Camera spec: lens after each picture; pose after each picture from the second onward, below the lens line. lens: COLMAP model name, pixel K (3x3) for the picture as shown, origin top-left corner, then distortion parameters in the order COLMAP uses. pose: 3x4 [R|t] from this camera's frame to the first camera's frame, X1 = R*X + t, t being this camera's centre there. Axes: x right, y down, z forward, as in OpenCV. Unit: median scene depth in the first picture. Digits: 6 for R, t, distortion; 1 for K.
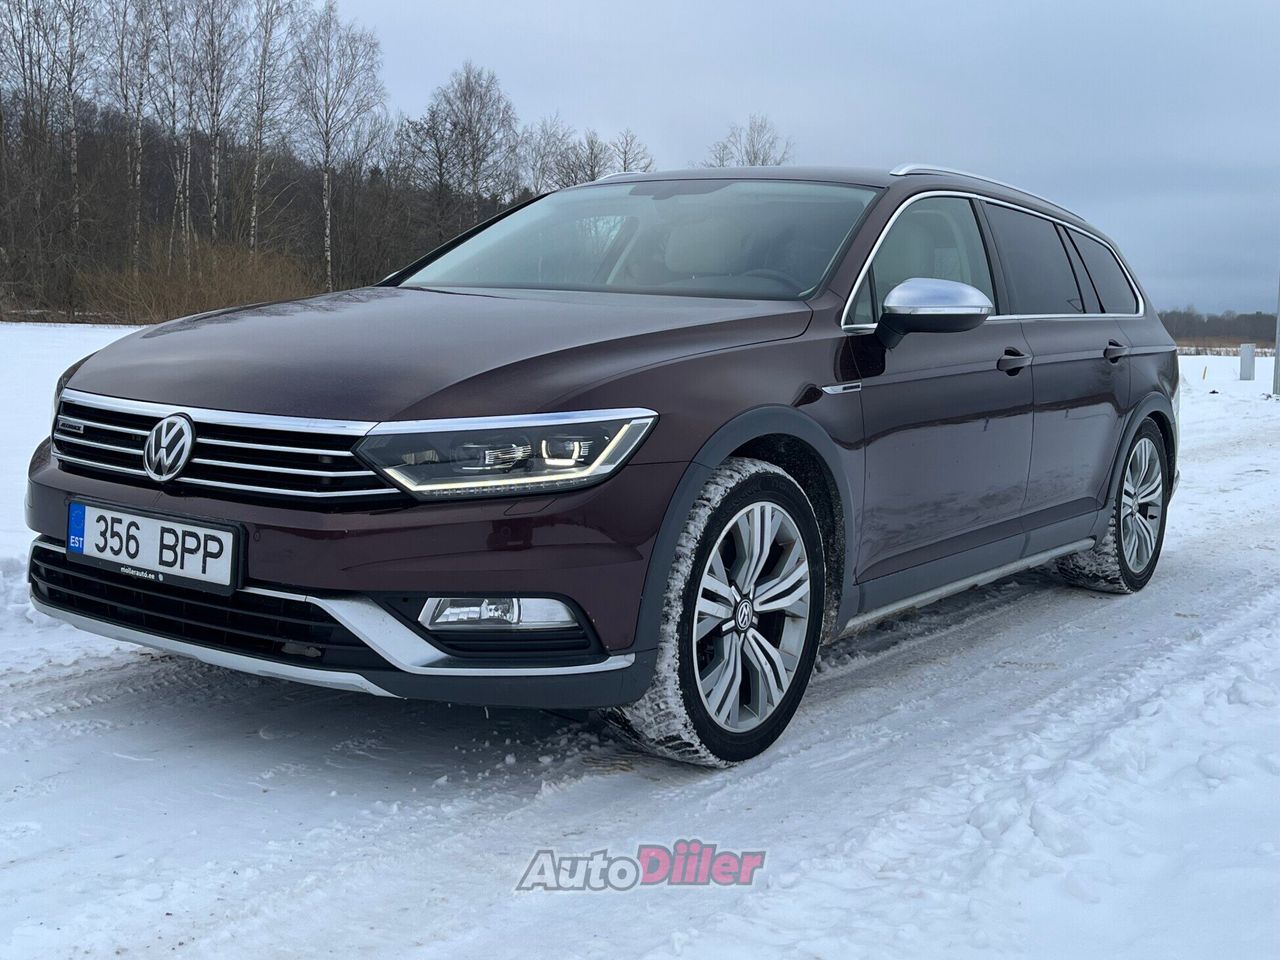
lens RADIAL K [[1439.6, 0, 640.0], [0, 1439.6, 480.0], [0, 0, 1]] dist [-0.026571, -0.019785]
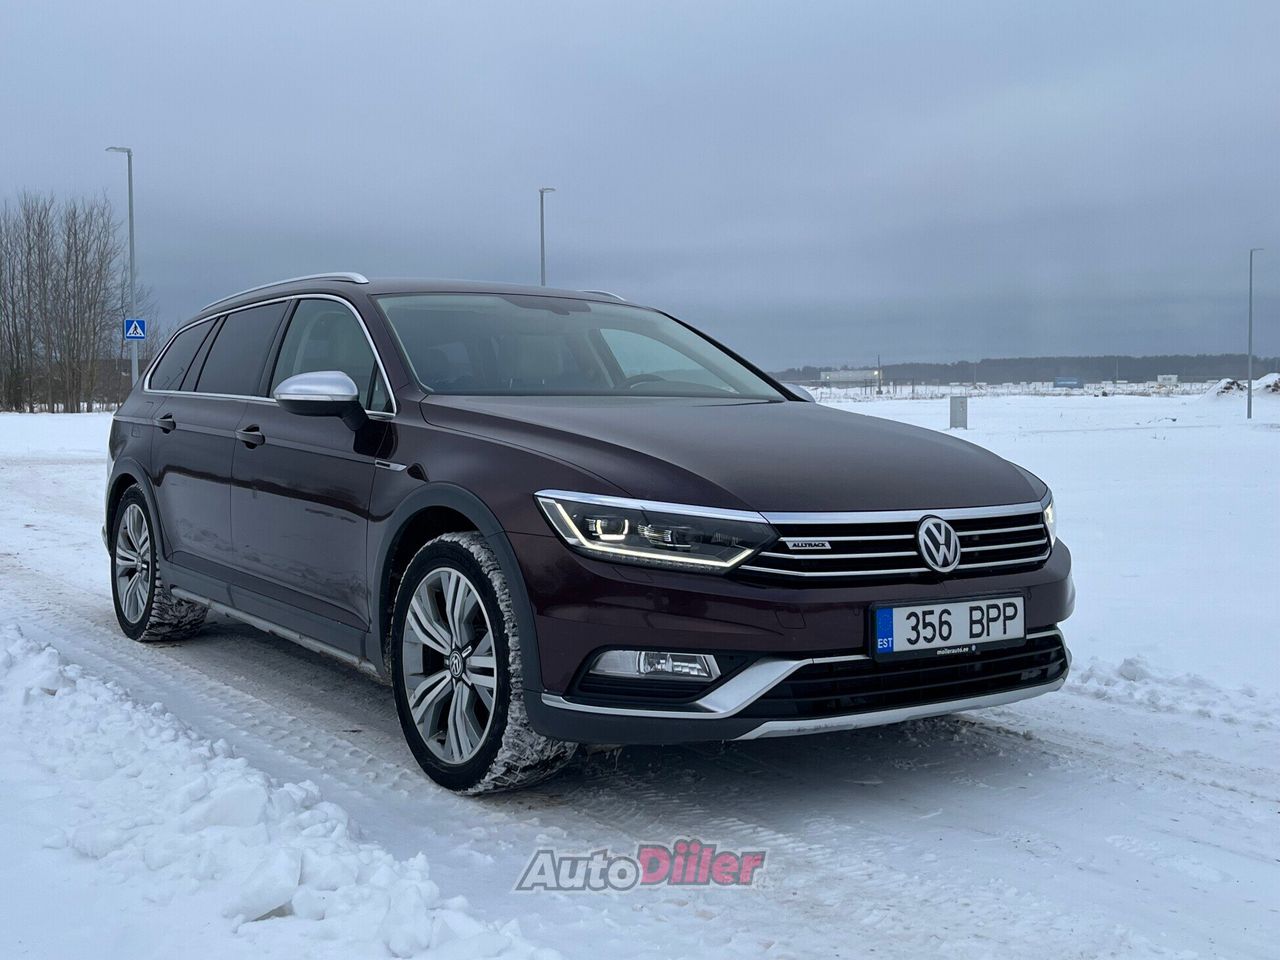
lens RADIAL K [[1396.1, 0, 640.0], [0, 1396.1, 480.0], [0, 0, 1]] dist [0.013371, 0.003369]
pose [[0.358656, -0.075534, 0.930409, -1.536642], [0.112177, 0.992985, 0.037372, -0.151444], [-0.926705, 0.090967, 0.364613, 0.813380]]
